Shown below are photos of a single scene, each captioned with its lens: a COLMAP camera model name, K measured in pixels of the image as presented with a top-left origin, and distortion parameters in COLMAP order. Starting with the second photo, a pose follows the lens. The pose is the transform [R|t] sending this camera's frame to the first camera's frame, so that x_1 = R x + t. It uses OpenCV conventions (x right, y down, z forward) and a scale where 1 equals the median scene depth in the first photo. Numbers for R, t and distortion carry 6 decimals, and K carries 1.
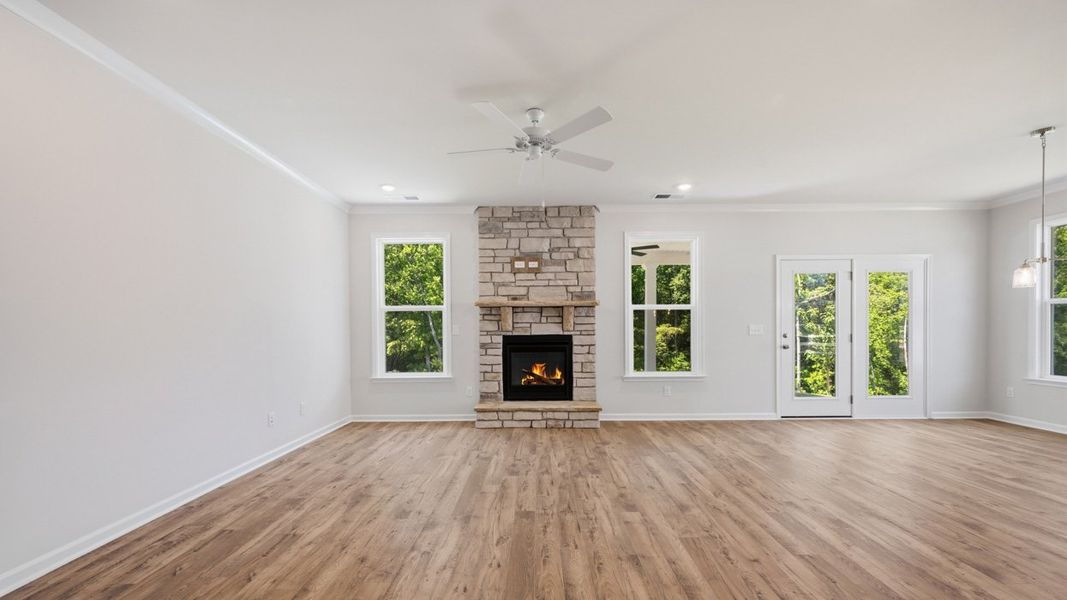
lens RADIAL K [[421.8, 0, 533.9], [0, 421.8, 332.9], [0, 0, 1]] dist [-0.001063, -0.000035]
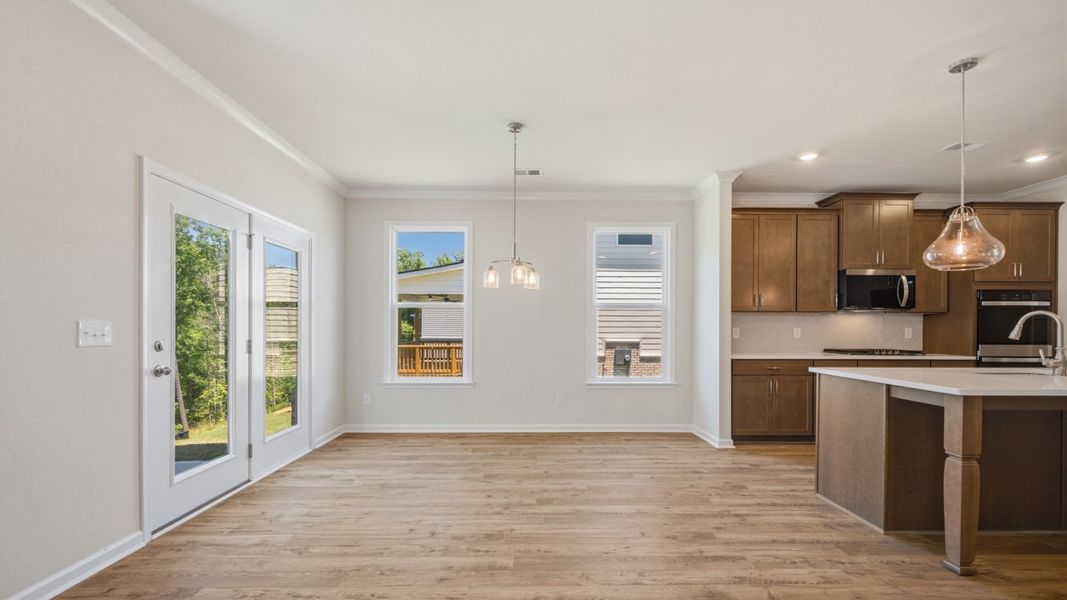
lens RADIAL K [[452.2, 0, 533.6], [0, 452.2, 330.5], [0, 0, 1]] dist [-0.001687, -0.000366]
pose [[-0.022896, 0.003220, 0.999733, 0.109980], [0.005699, 0.999979, -0.003091, -0.006526], [-0.999722, 0.005627, -0.022914, 0.610440]]
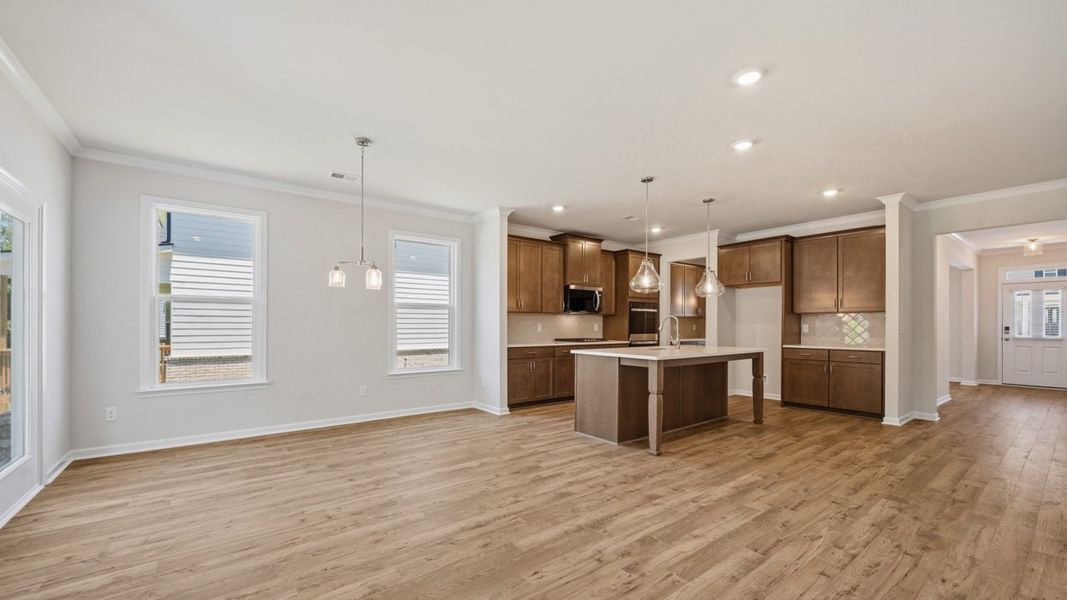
lens RADIAL K [[423.0, 0, 534.8], [0, 423.0, 327.0], [0, 0, 1]] dist [-0.000351, -0.000079]
pose [[-0.614779, 0.003404, 0.788692, 0.068920], [0.010020, 0.999944, 0.003495, -0.008307], [-0.788636, 0.010051, -0.614778, 0.816864]]
